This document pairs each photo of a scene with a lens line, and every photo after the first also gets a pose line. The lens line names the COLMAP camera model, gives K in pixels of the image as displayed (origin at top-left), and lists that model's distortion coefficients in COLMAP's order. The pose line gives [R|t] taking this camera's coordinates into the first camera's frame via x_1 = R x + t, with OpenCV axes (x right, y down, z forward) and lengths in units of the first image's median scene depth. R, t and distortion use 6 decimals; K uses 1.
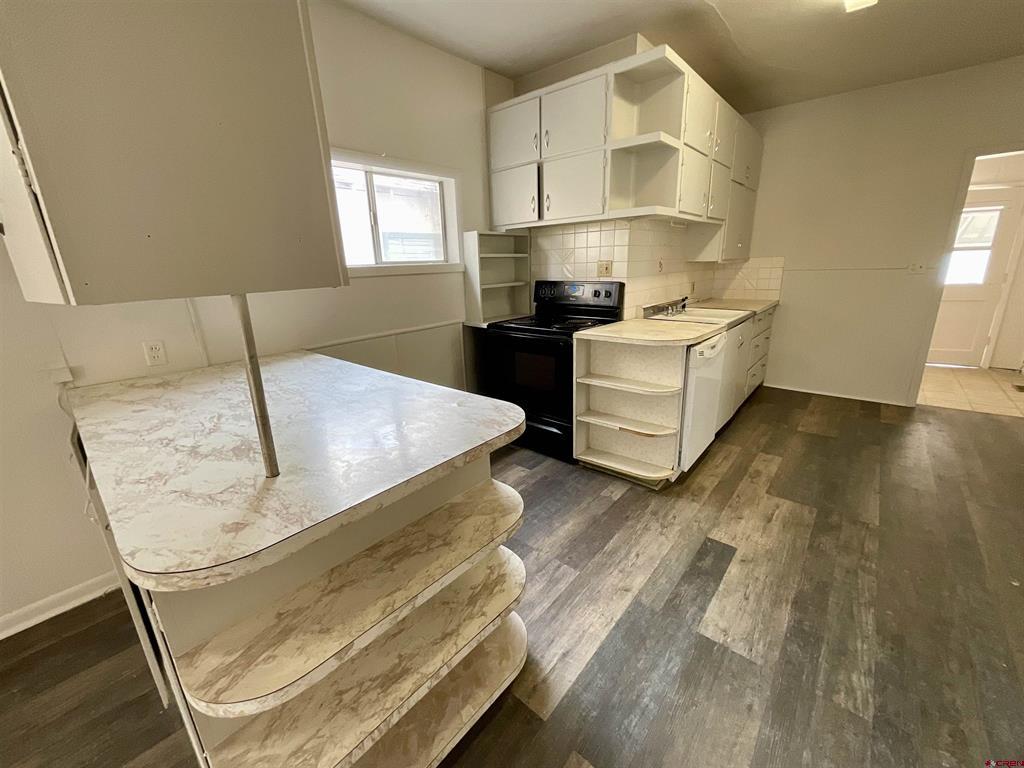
lens RADIAL K [[413.4, 0, 510.1], [0, 413.4, 387.1], [0, 0, 1]] dist [-0.001017, 0.001106]
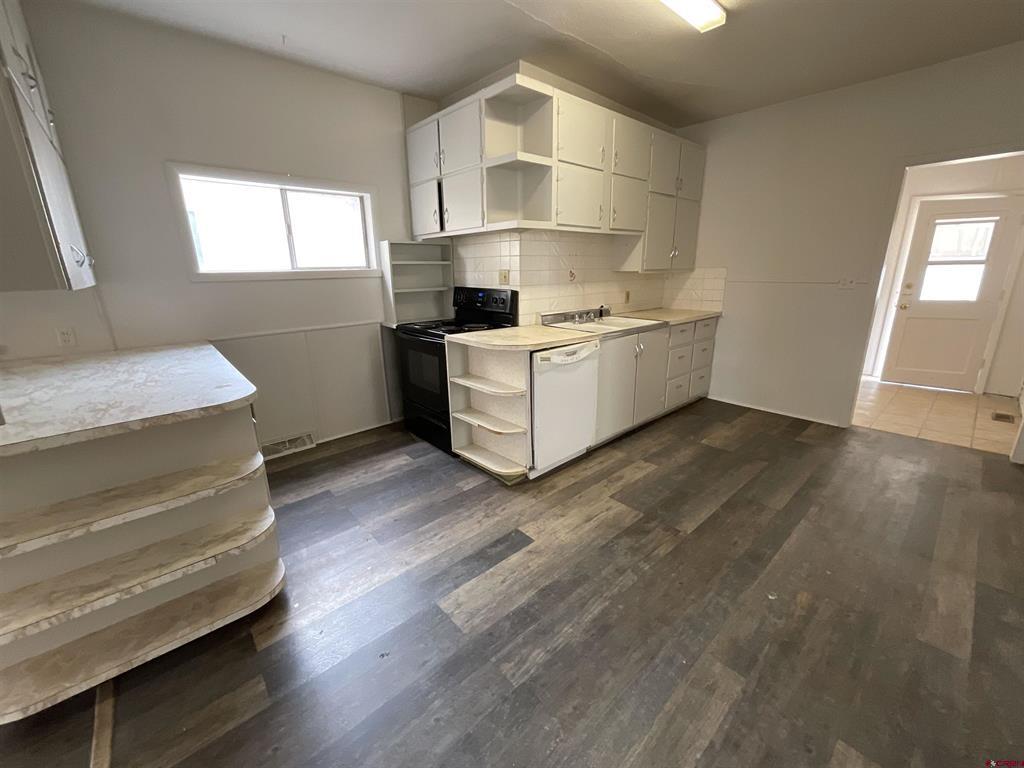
lens RADIAL K [[413.4, 0, 508.9], [0, 413.4, 386.2], [0, 0, 1]] dist [-0.001017, 0.001106]
pose [[0.991101, 0.053482, -0.121892, 0.450322], [-0.054568, 0.998494, -0.005584, -0.000178], [0.121410, 0.012186, 0.992528, -0.059689]]
